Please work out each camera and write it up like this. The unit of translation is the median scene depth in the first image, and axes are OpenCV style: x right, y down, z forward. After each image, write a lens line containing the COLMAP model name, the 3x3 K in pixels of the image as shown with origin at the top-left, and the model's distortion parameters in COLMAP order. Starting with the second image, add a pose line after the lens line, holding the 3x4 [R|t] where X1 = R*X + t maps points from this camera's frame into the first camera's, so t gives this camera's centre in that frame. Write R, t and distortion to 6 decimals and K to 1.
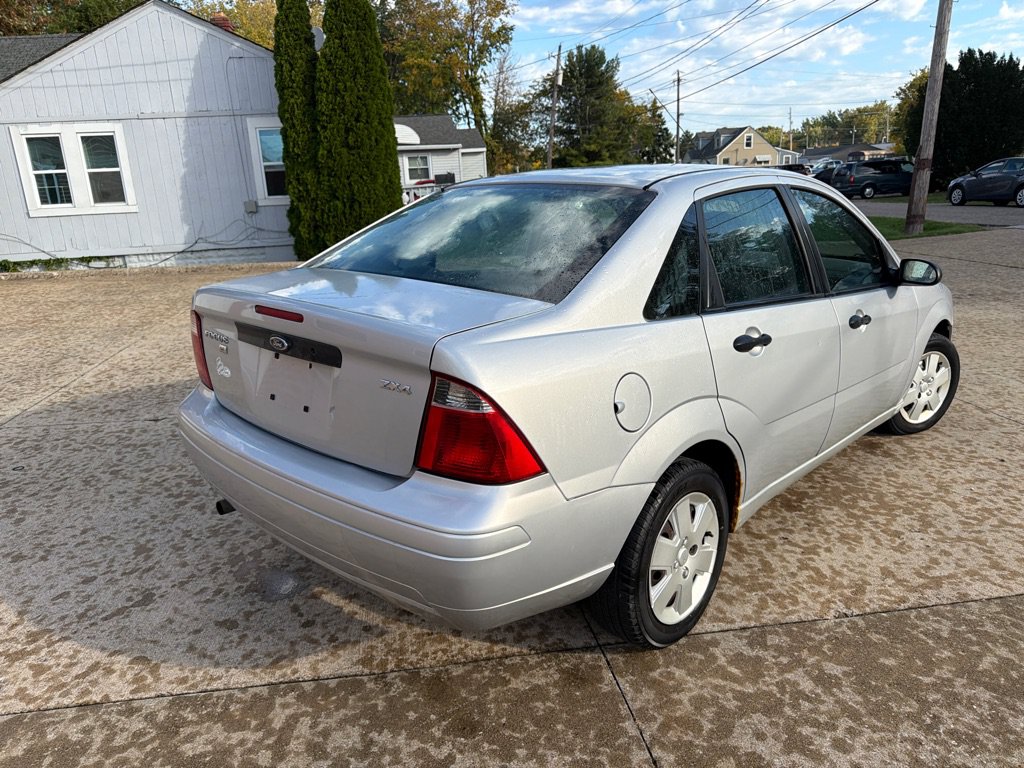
lens RADIAL K [[729.0, 0, 515.6], [0, 729.0, 382.9], [0, 0, 1]] dist [0.015487, -0.018048]
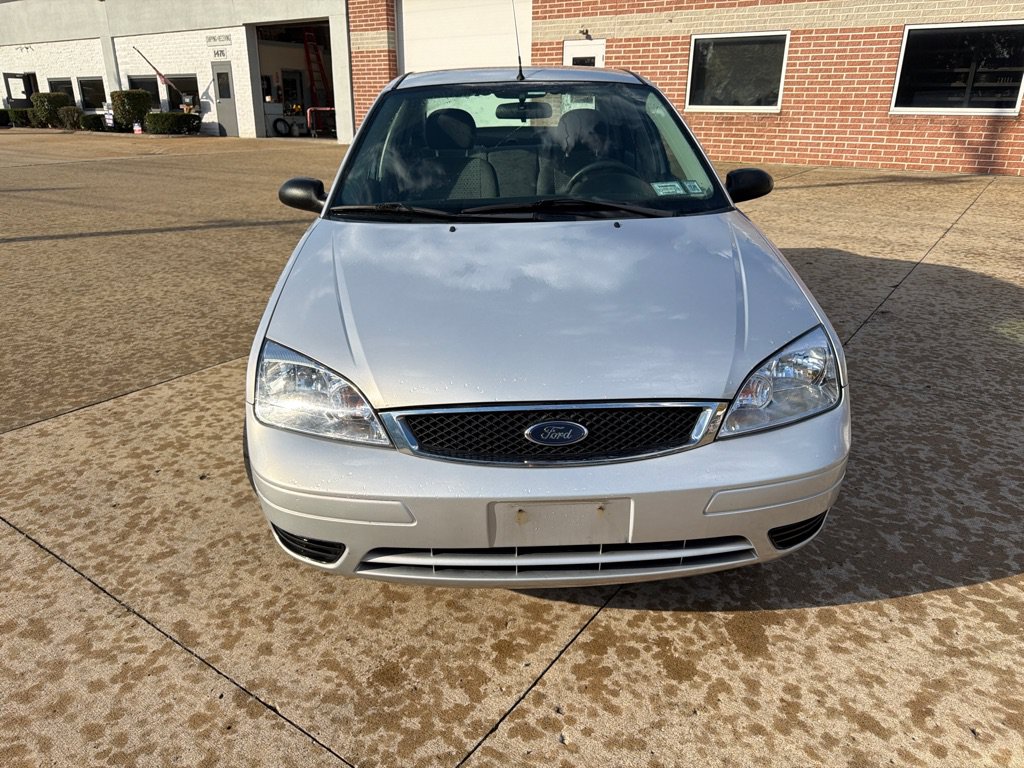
lens RADIAL K [[728.1, 0, 525.9], [0, 728.1, 383.3], [0, 0, 1]] dist [0.004522, -0.008942]
pose [[-0.697664, 0.283259, -0.658050, 0.805454], [-0.169391, 0.827255, 0.535683, -0.381172], [0.696112, 0.485194, -0.529164, 1.414350]]
